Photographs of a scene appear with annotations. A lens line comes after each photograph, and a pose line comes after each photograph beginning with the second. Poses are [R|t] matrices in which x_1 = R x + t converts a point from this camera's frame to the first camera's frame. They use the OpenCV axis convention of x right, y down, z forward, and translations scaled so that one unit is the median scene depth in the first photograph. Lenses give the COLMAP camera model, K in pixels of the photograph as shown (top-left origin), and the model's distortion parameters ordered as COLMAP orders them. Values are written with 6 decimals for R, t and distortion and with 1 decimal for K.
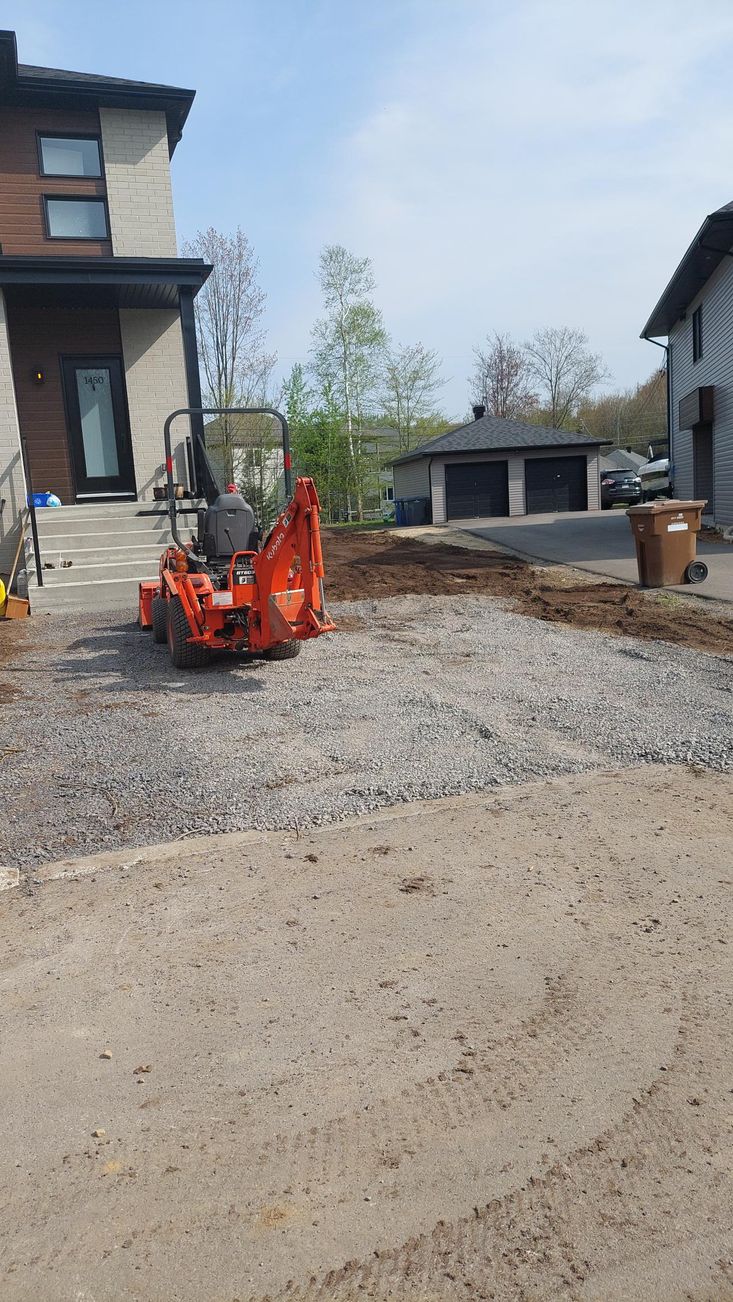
lens RADIAL K [[981.6, 0, 343.1], [0, 981.6, 645.8], [0, 0, 1]] dist [0.055544, -0.045561]
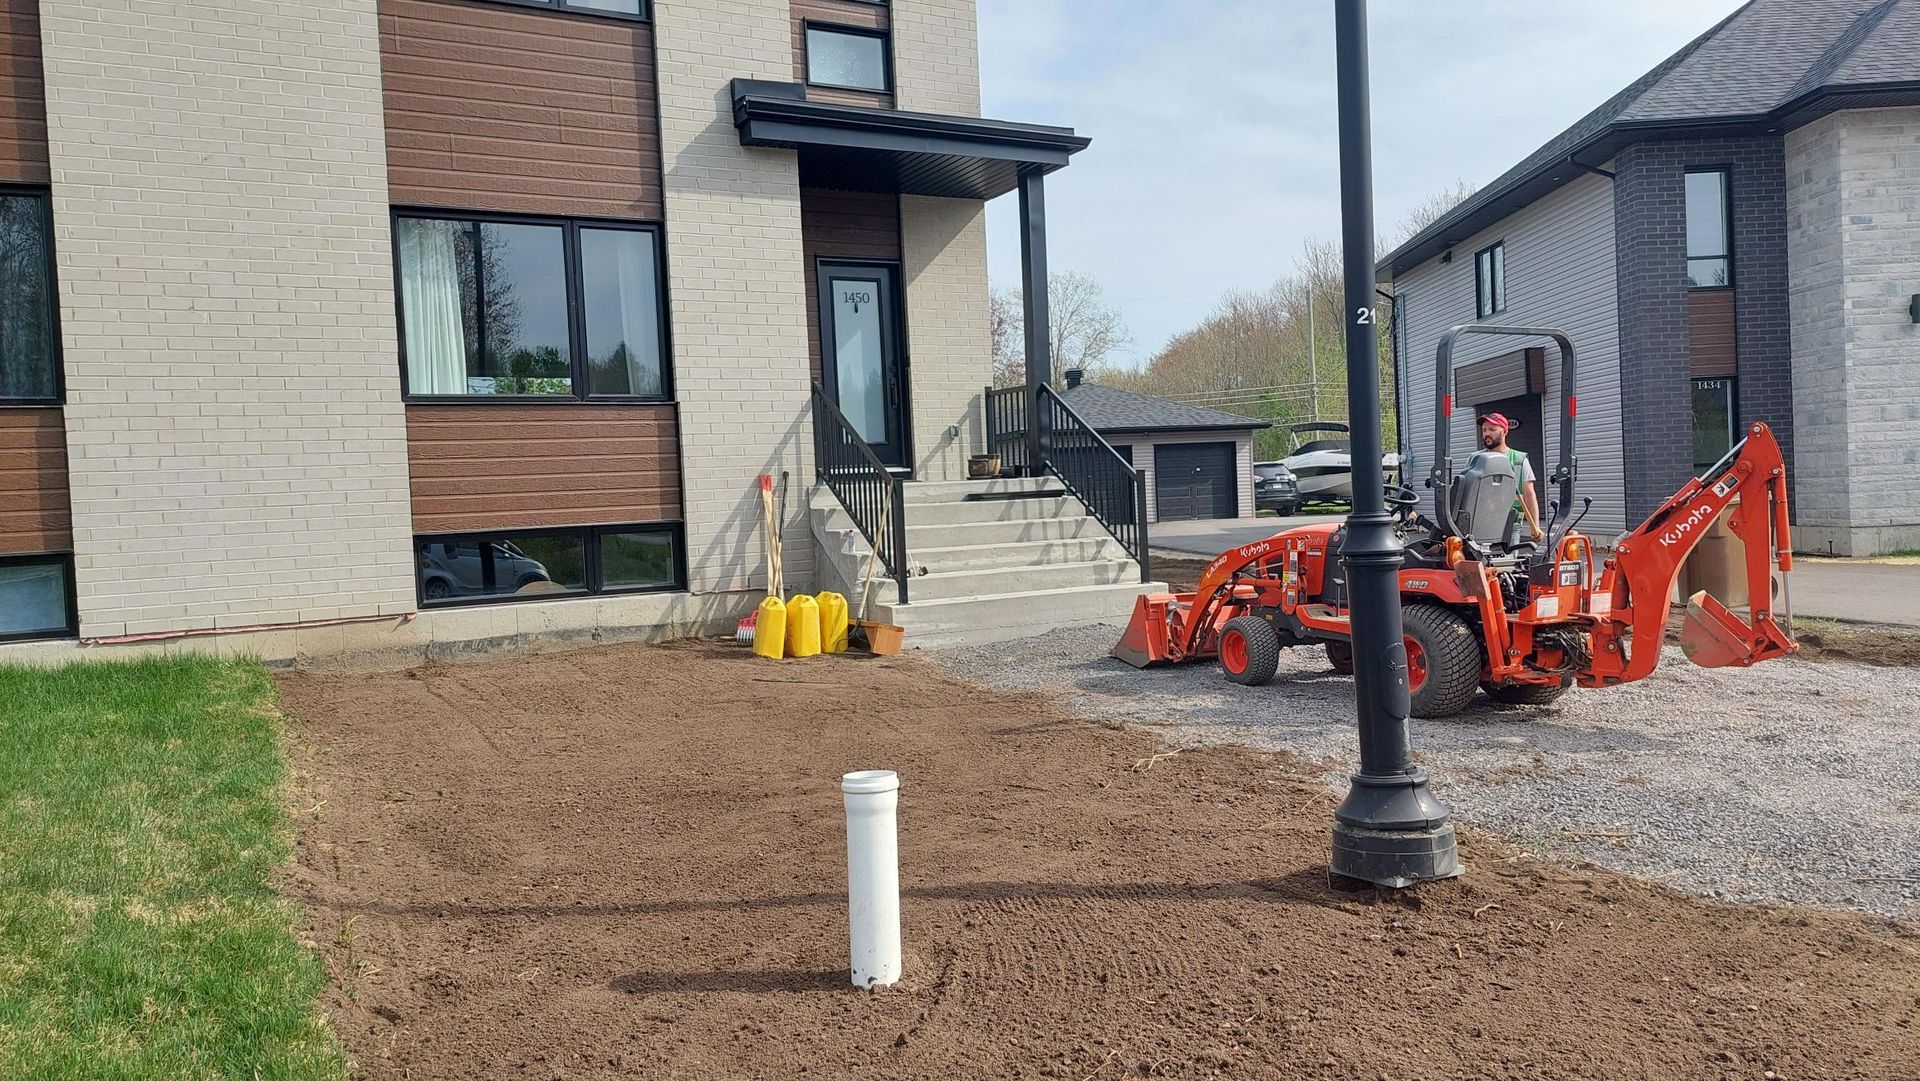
lens RADIAL K [[1447.6, 0, 950.1], [0, 1447.6, 555.2], [0, 0, 1]] dist [0.055544, -0.045561]
pose [[0.978212, 0.008039, 0.207451, -0.400950], [0.016115, 0.993295, -0.114481, 0.012893], [-0.206981, 0.115330, 0.971524, 0.074250]]
